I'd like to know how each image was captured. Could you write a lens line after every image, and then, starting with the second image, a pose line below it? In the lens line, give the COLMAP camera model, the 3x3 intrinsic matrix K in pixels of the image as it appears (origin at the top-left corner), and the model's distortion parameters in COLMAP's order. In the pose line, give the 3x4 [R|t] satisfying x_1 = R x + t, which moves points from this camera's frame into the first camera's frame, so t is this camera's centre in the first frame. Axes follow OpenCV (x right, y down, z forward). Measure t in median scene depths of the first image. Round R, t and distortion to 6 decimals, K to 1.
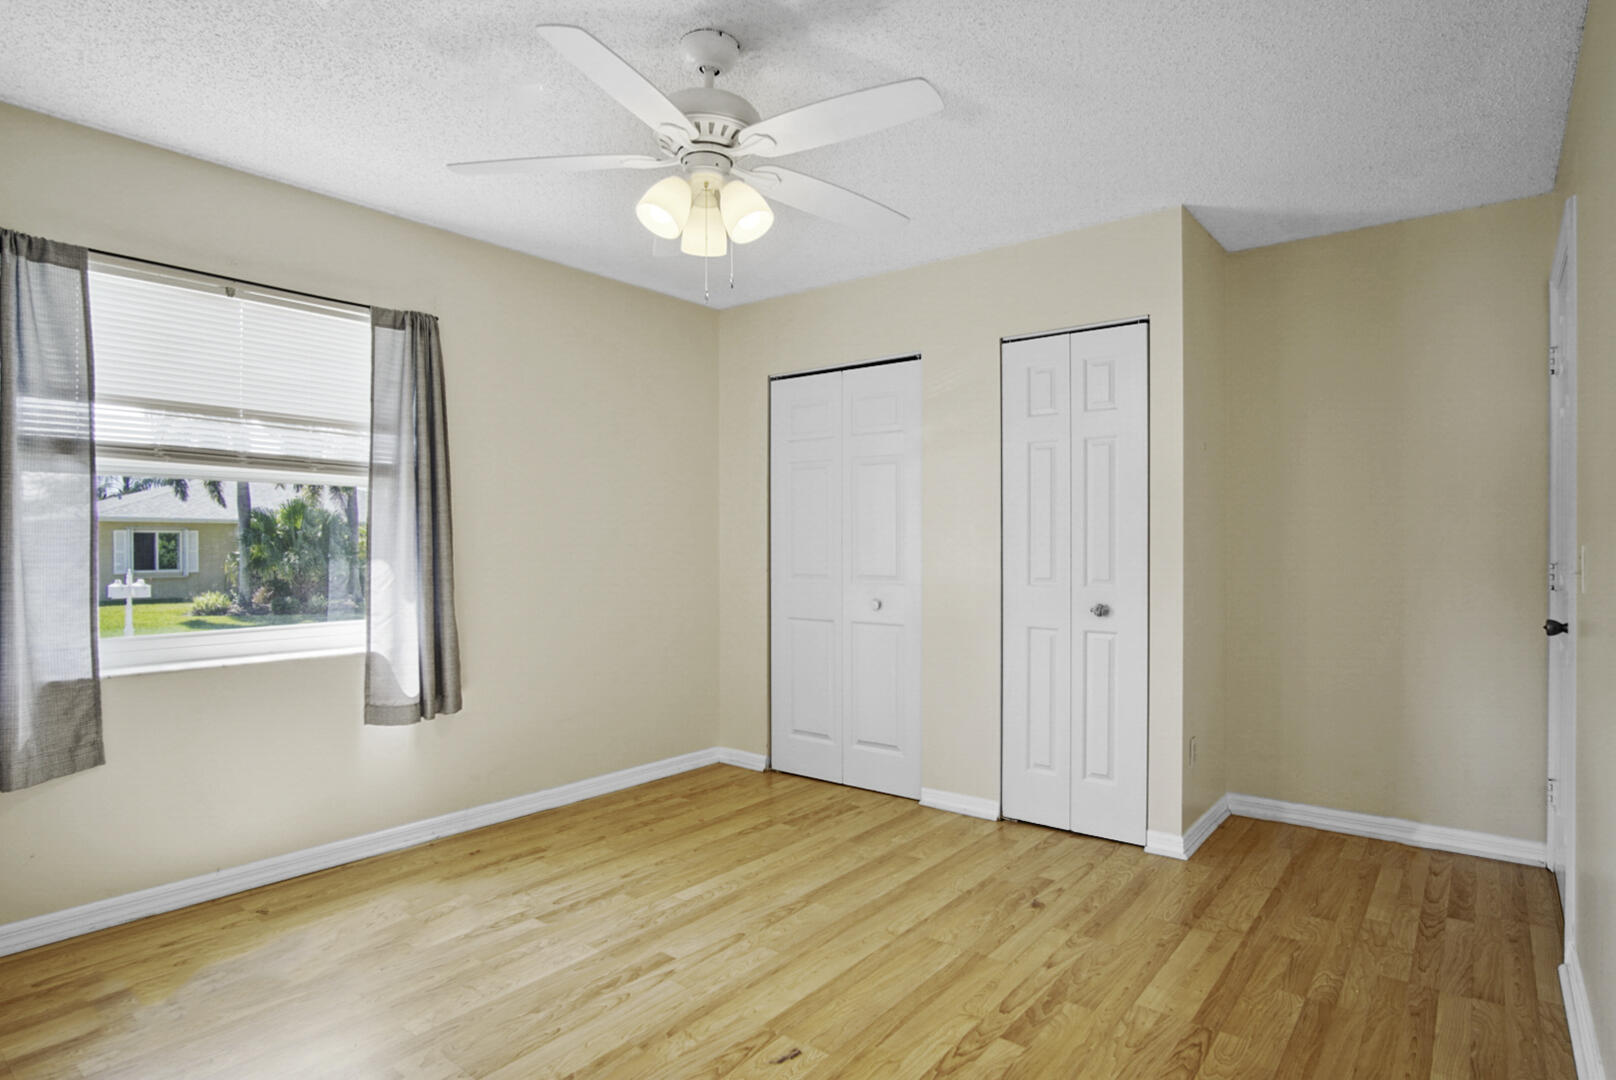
lens RADIAL K [[865.2, 0, 808.0], [0, 865.2, 540.0], [0, 0, 1]] dist [-0.035753, 0.002336]
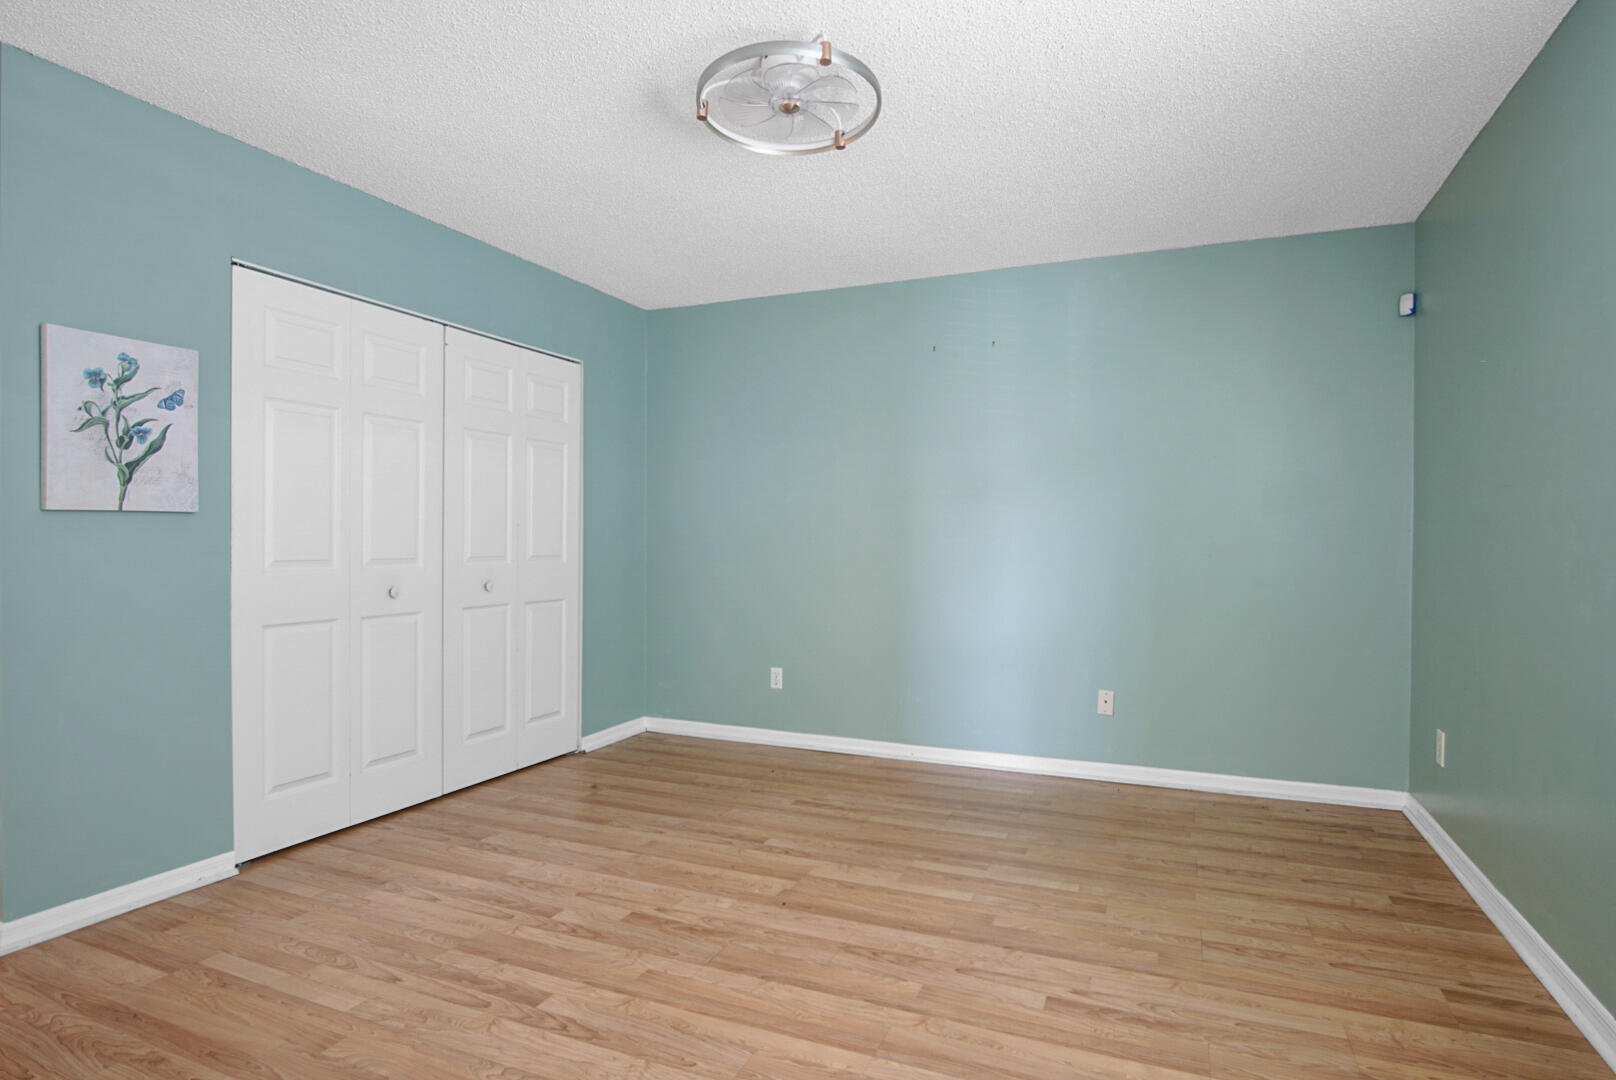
lens RADIAL K [[865.2, 0, 808.0], [0, 865.2, 540.0], [0, 0, 1]] dist [-0.035753, 0.002336]
pose [[-0.265254, -0.002407, 0.964176, -1.287601], [0.005316, 0.999978, 0.003959, 0.036624], [-0.964164, 0.006176, -0.265235, 1.131065]]
